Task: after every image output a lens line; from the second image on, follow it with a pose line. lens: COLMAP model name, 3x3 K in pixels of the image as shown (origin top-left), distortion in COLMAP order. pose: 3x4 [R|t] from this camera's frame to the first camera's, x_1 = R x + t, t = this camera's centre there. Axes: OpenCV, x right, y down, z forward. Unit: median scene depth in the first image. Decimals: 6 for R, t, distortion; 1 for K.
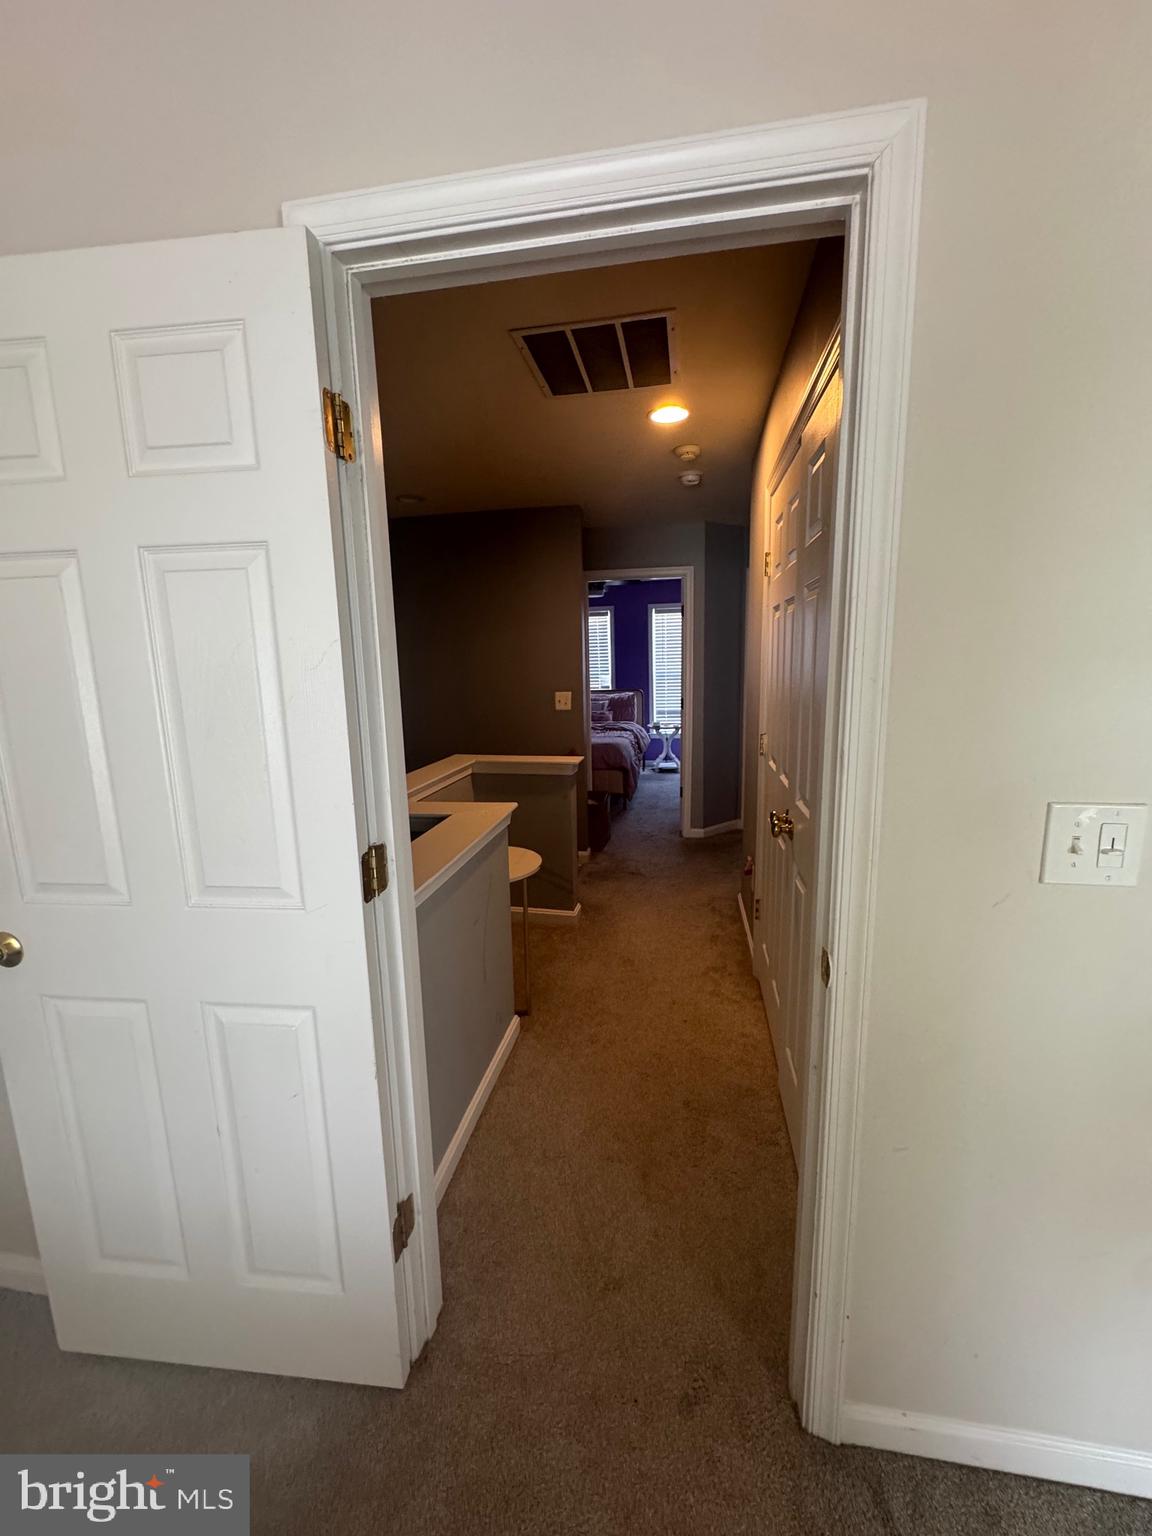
lens RADIAL K [[624.6, 0, 578.9], [0, 624.6, 768.6], [0, 0, 1]] dist [-0.000301, -0.000006]
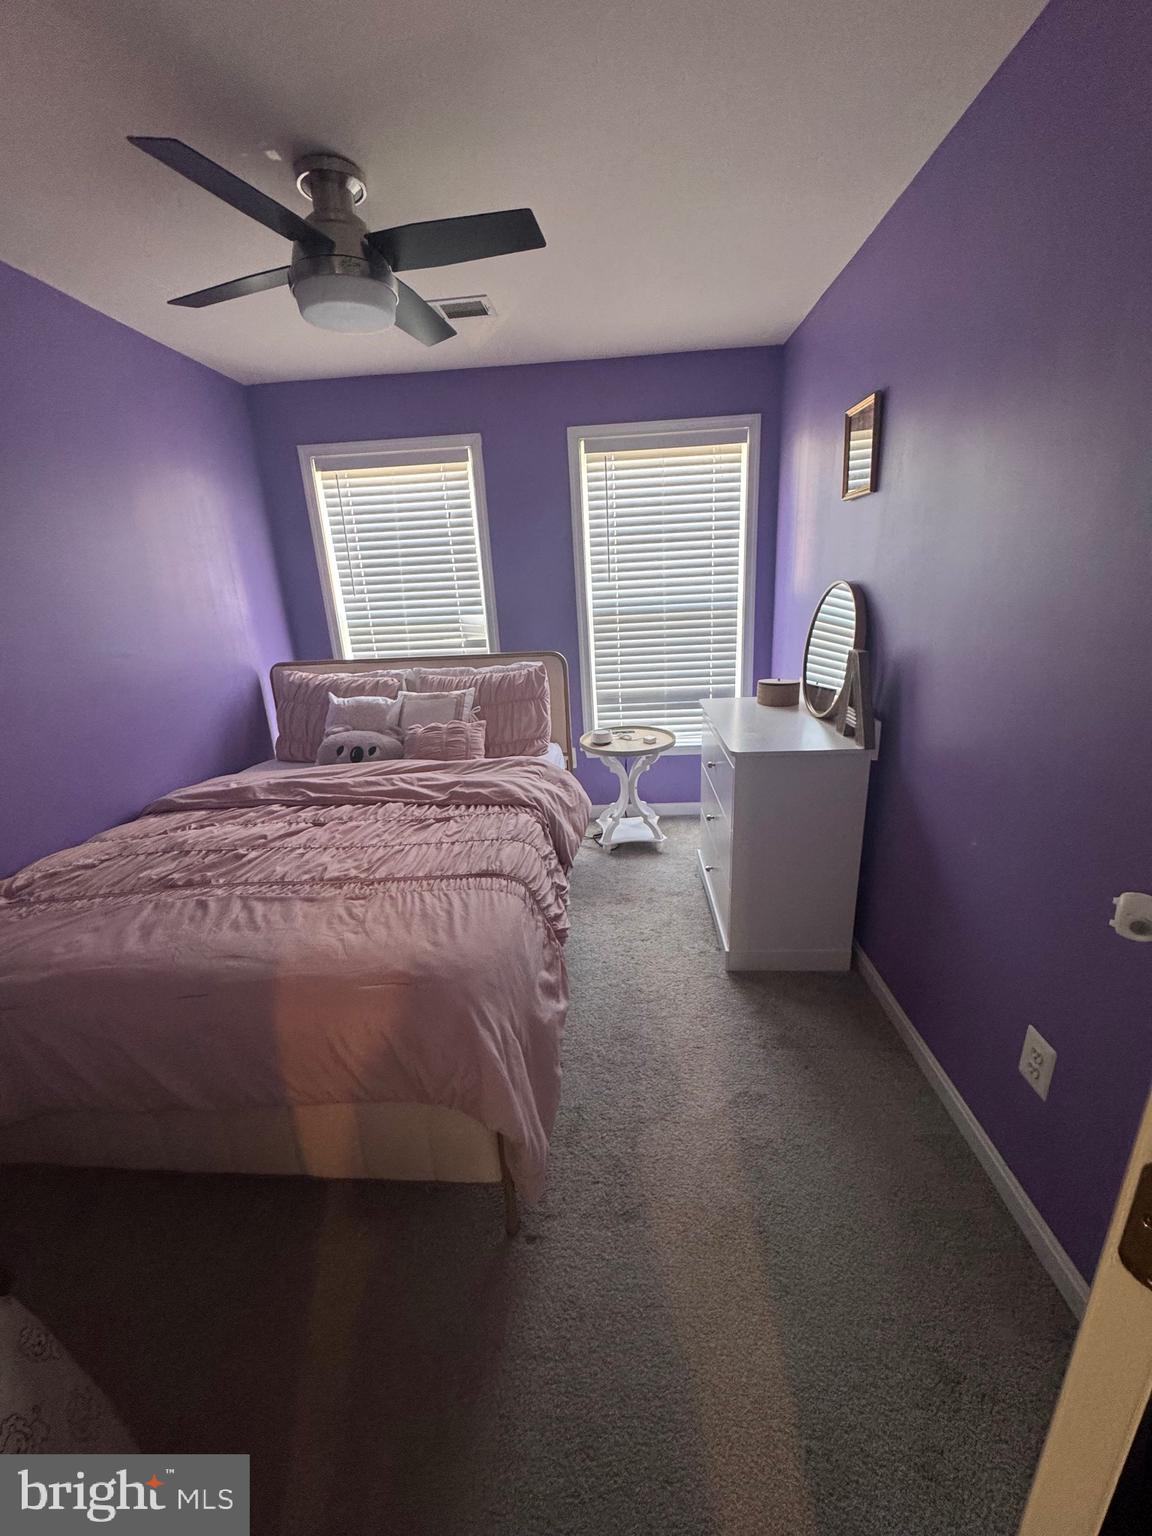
lens RADIAL K [[624.6, 0, 576.9], [0, 624.6, 770.0], [0, 0, 1]] dist [-0.000301, -0.000006]
pose [[0.991860, -0.059261, 0.112700, 0.062425], [0.044203, 0.990303, 0.131706, -0.106635], [-0.119412, -0.125653, 0.984862, 0.614172]]
